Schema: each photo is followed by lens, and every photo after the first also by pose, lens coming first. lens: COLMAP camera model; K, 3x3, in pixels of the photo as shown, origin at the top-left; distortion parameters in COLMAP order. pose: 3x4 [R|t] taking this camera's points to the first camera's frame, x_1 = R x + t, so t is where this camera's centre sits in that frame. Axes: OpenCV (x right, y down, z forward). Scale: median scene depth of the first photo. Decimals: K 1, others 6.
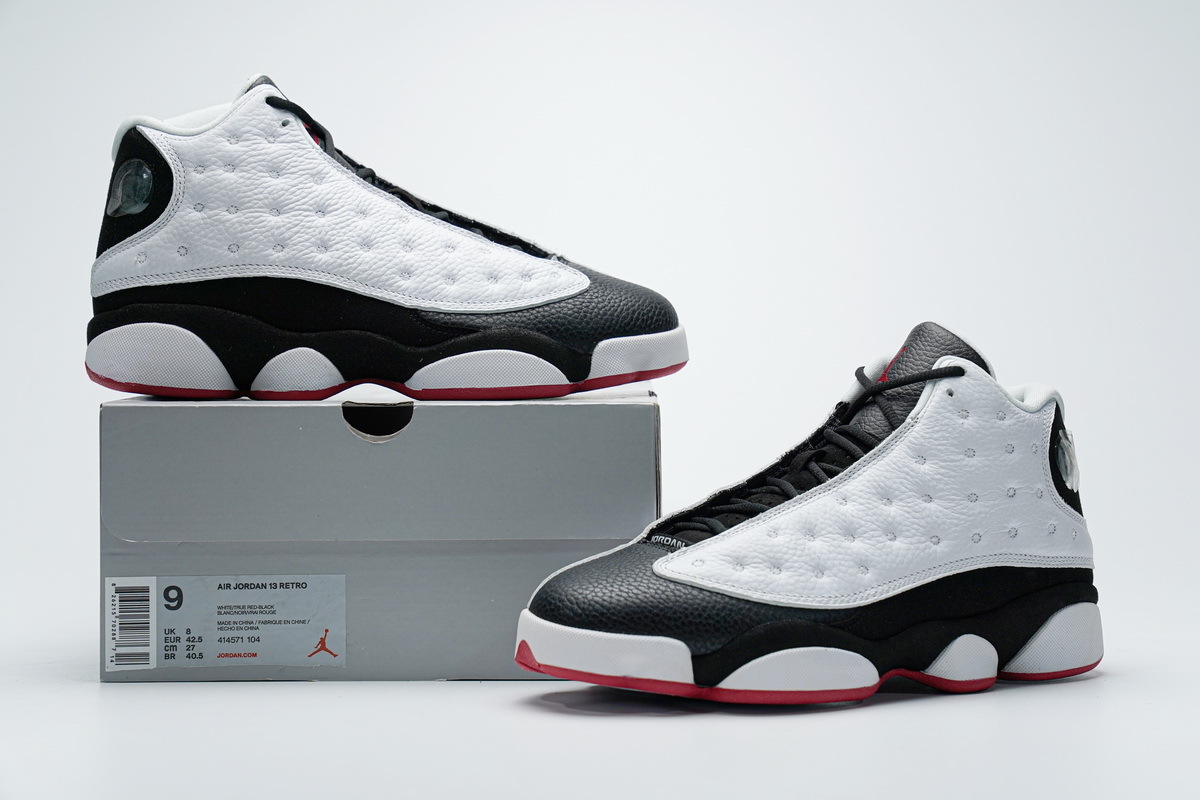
lens RADIAL K [[2297.7, 0, 600.0], [0, 2297.7, 400.0], [0, 0, 1]] dist [0.012552, -0.019502]
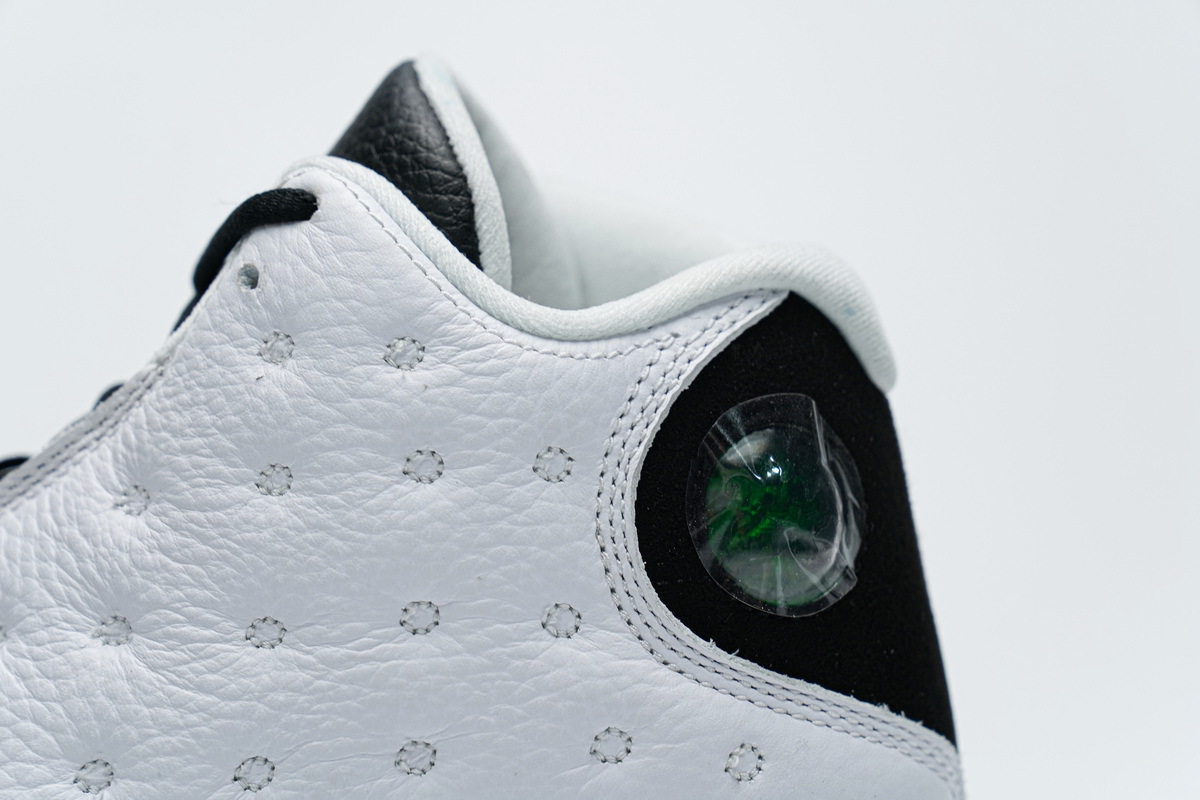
lens RADIAL K [[2319.7, 0, 600.0], [0, 2319.7, 400.0], [0, 0, 1]] dist [0.192589, 0.200424]
pose [[0.835852, 0.010503, -0.548854, 0.374947], [0.014364, 0.999056, 0.040995, 0.001052], [0.548766, -0.042150, 0.834913, 0.802338]]
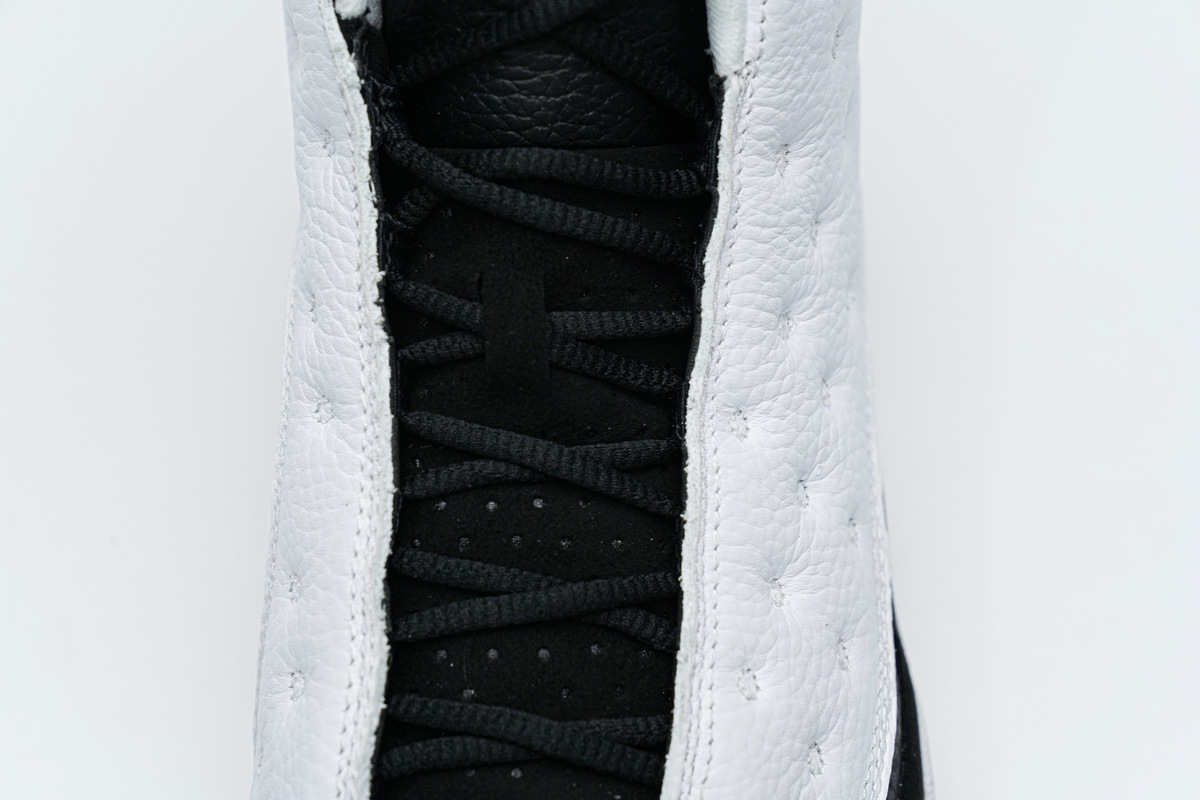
lens RADIAL K [[2319.7, 0, 600.0], [0, 2319.7, 400.0], [0, 0, 1]] dist [0.192589, 0.200424]
pose [[0.506127, -0.729252, 0.460464, -0.069168], [-0.015601, 0.526068, 0.850299, -0.267422], [-0.862318, -0.437544, 0.254880, 0.949542]]
